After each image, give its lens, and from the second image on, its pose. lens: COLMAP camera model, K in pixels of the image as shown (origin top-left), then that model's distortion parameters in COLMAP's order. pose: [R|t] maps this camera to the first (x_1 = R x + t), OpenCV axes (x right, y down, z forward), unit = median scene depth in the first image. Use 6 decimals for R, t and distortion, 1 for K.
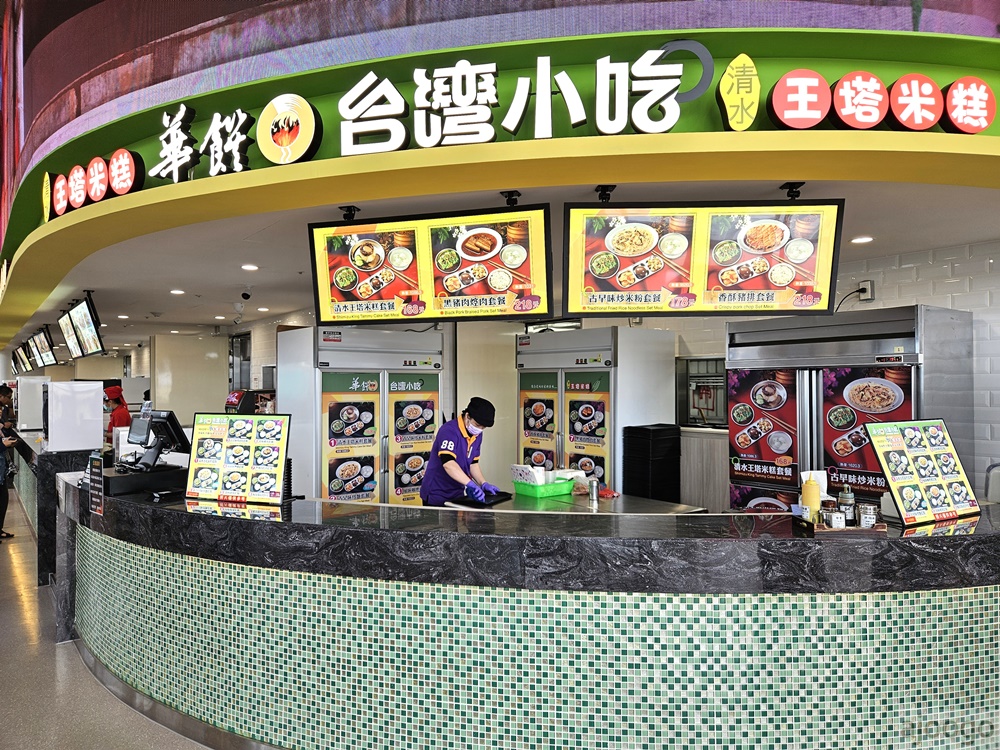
lens RADIAL K [[670.1, 0, 499.1], [0, 670.1, 378.9], [0, 0, 1]] dist [0.066241, -0.000065]
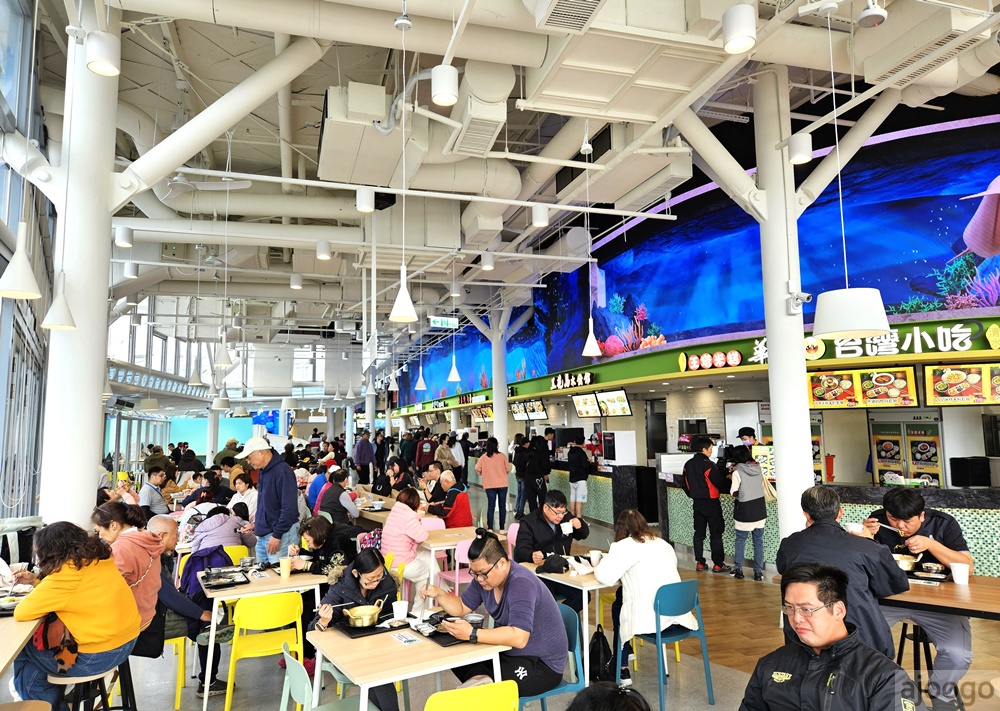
lens RADIAL K [[642.8, 0, 497.7], [0, 642.8, 349.3], [0, 0, 1]] dist [0.001820, -0.006092]
pose [[0.921497, -0.054958, -0.384478, -0.445581], [0.012264, 0.993562, -0.112627, -0.056022], [0.388192, 0.099070, 0.916238, -1.873465]]
